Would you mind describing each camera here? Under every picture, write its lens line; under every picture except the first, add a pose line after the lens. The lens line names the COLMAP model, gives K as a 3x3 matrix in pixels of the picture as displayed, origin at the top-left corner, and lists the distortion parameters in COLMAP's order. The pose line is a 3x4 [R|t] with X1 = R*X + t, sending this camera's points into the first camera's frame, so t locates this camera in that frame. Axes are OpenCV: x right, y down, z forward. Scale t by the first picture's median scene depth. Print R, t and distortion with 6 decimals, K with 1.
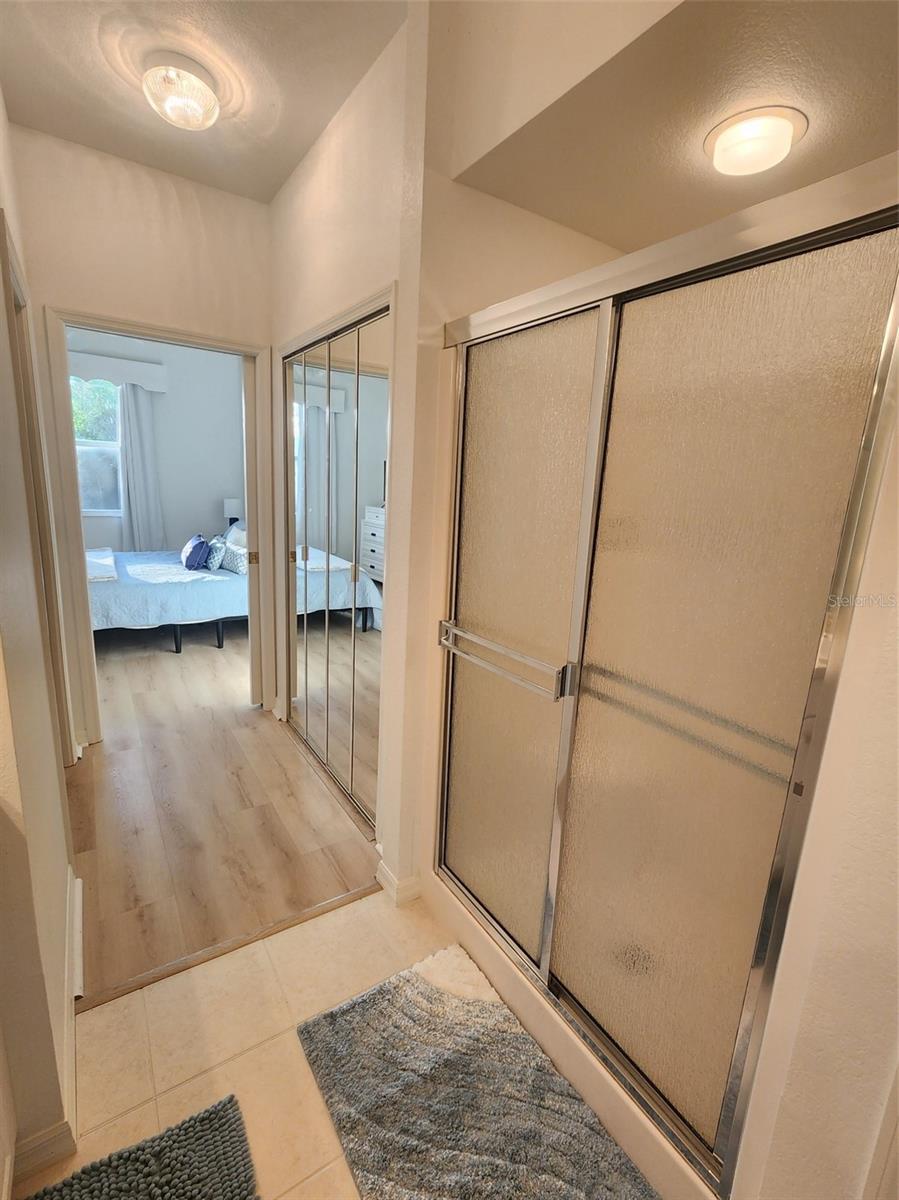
lens RADIAL K [[544.7, 0, 460.7], [0, 544.7, 598.9], [0, 0, 1]] dist [0.000651, -0.000551]
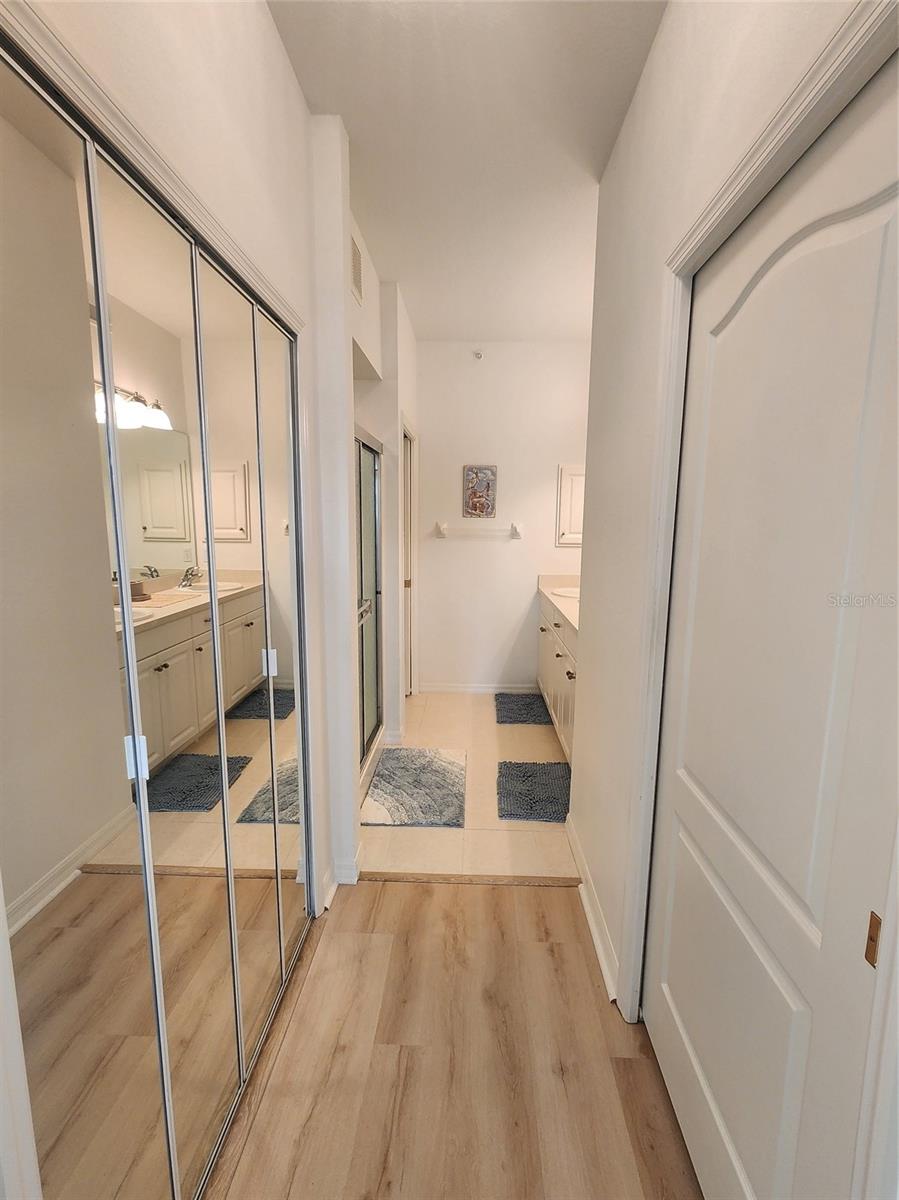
lens RADIAL K [[544.7, 0, 460.7], [0, 544.7, 598.9], [0, 0, 1]] dist [0.000651, -0.000551]
pose [[-0.815334, -0.135694, 0.562866, -0.850252], [0.067303, 0.943347, 0.324910, -0.358891], [-0.575066, 0.302792, -0.760010, 1.513716]]
